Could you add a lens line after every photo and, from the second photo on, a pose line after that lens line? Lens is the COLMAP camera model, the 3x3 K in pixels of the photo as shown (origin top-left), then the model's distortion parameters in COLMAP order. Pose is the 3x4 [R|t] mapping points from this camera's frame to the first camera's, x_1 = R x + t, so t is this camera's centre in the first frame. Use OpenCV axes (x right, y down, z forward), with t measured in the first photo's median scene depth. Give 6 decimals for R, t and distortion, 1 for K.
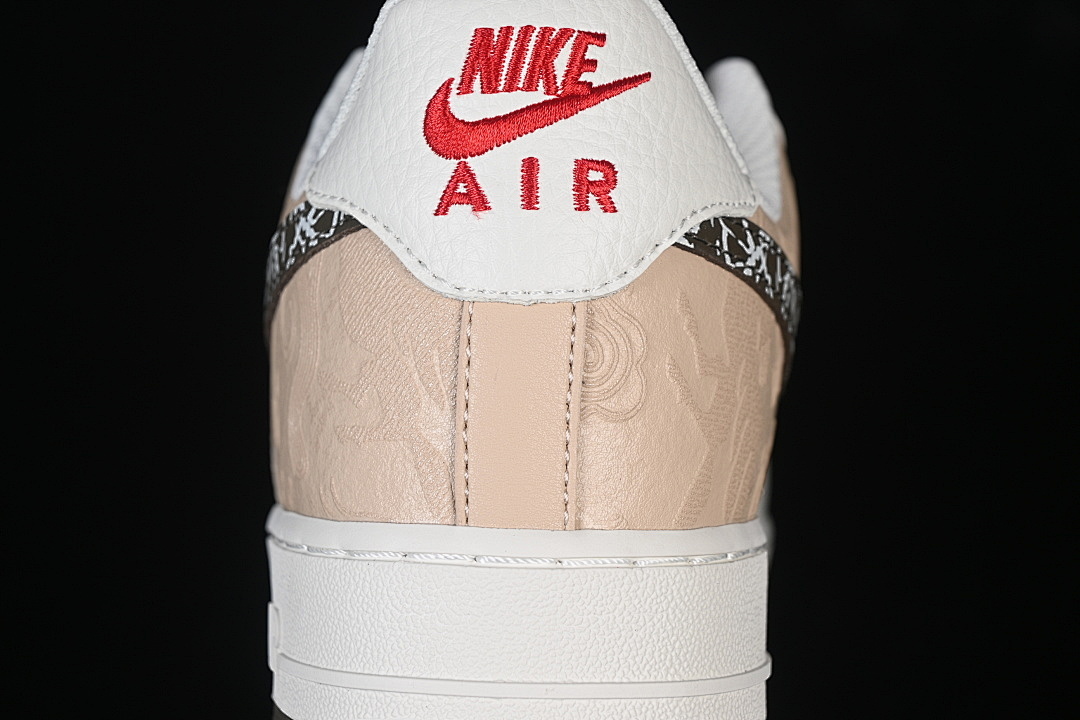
lens RADIAL K [[2343.4, 0, 540.7], [0, 2343.4, 359.9], [0, 0, 1]] dist [-0.069531, 0.000000]
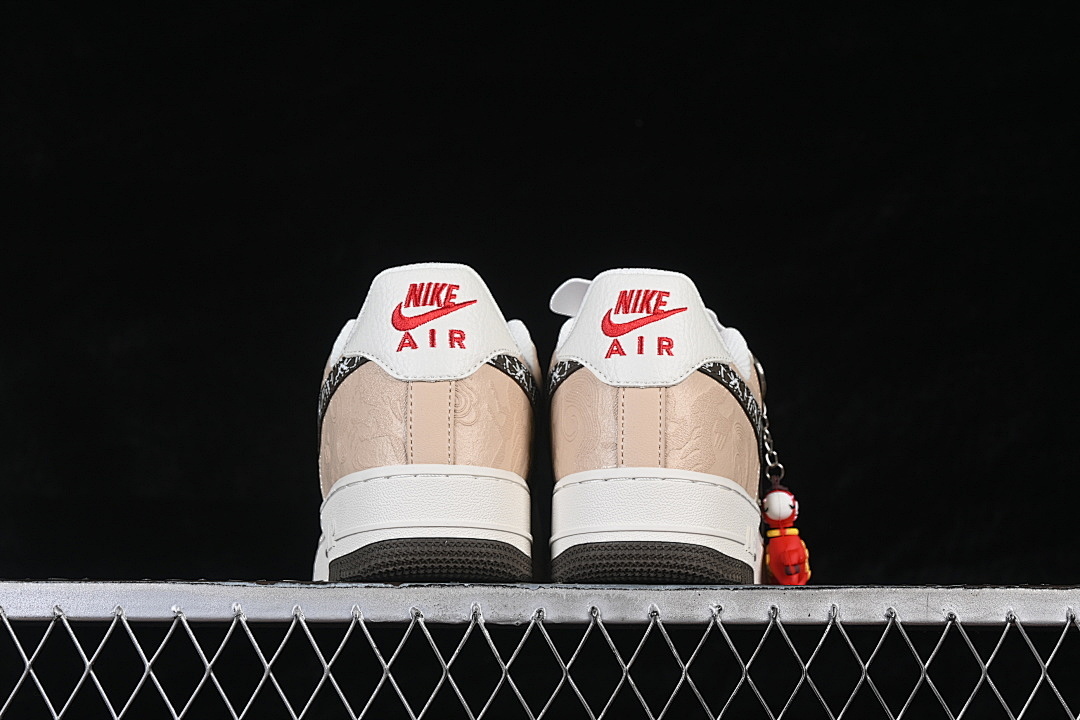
lens RADIAL K [[2343.4, 0, 539.5], [0, 2343.4, 354.2], [0, 0, 1]] dist [-0.069531, 0.000000]
pose [[0.997652, -0.019921, 0.065531, -0.057691], [0.033482, 0.976505, -0.212878, 0.509071], [-0.059751, 0.214572, 0.974879, -1.589110]]
